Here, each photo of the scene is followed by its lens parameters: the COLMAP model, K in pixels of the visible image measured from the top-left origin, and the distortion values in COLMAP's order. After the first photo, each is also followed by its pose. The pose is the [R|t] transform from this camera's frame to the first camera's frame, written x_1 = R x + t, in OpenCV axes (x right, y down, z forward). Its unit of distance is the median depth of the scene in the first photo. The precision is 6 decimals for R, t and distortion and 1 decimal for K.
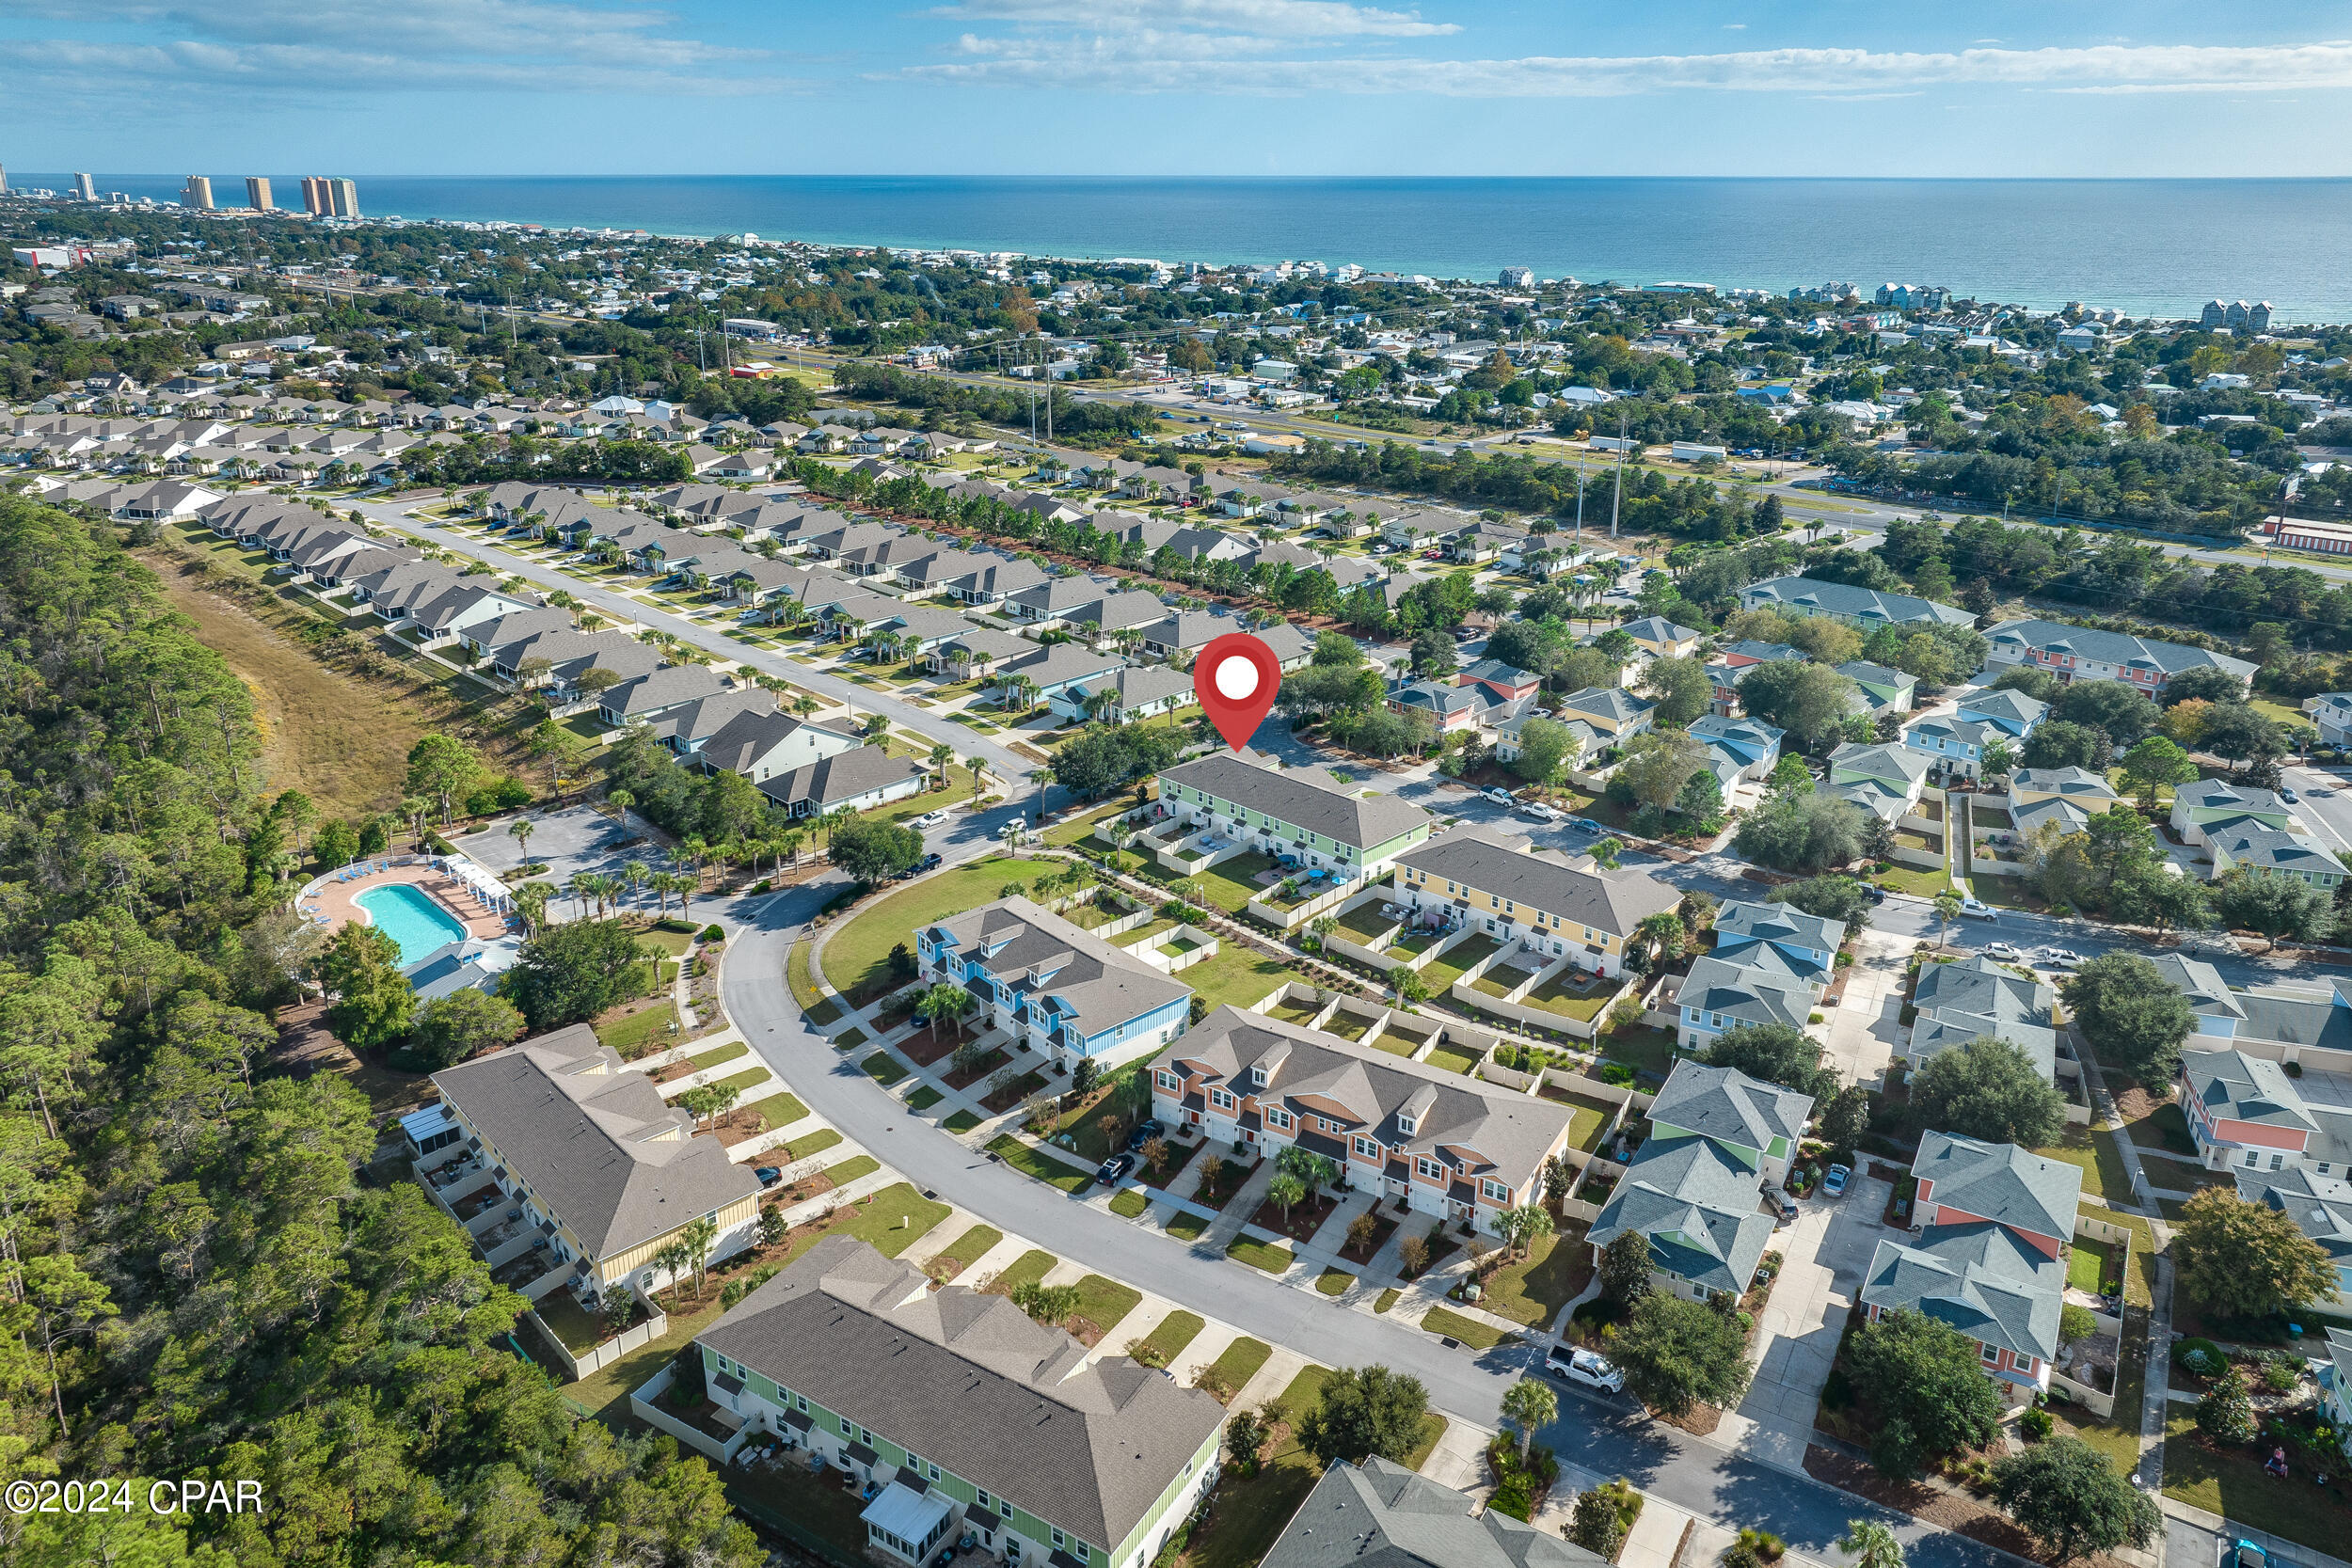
lens RADIAL K [[1598.2, 0, 1169.3], [0, 1598.2, 777.8], [0, 0, 1]] dist [-0.022938, 0.025878]
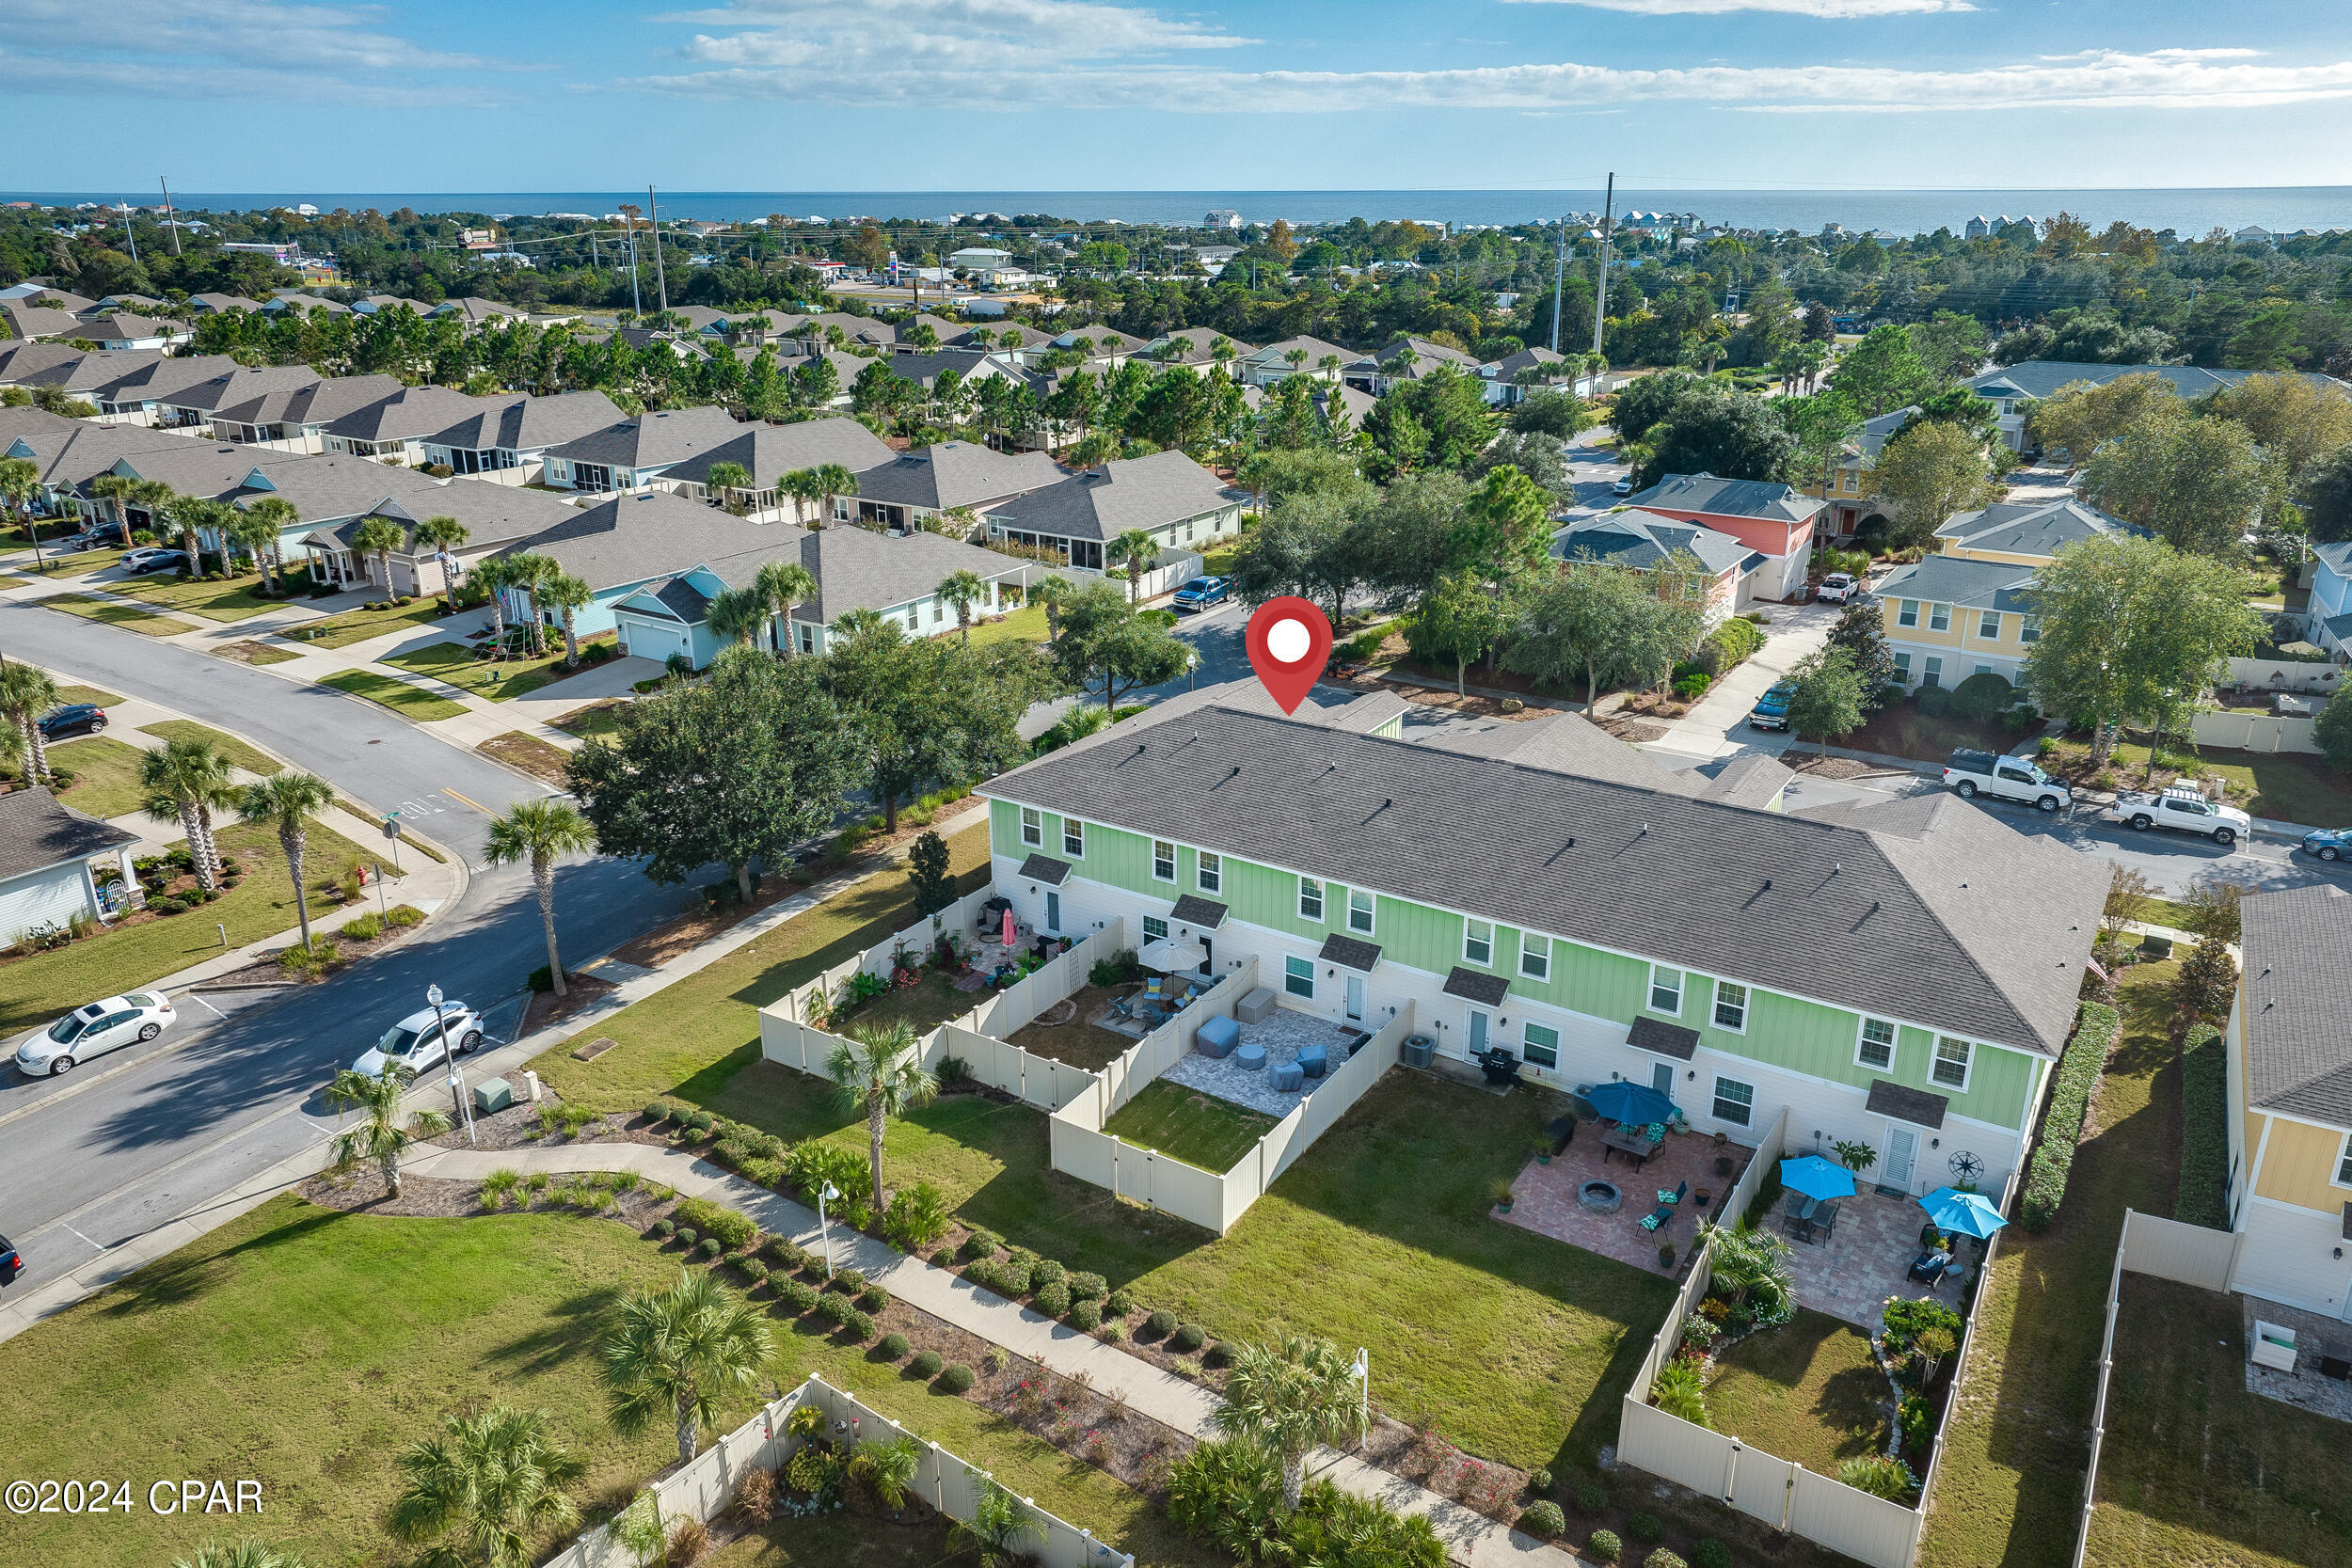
lens RADIAL K [[1645.7, 0, 1180.2], [0, 1645.7, 786.2], [0, 0, 1]] dist [-0.063579, 0.066415]
pose [[0.978080, -0.072034, 0.195373, -0.019552], [0.074579, 0.997199, -0.005693, 0.000983], [-0.194416, 0.020139, 0.980712, 0.485188]]
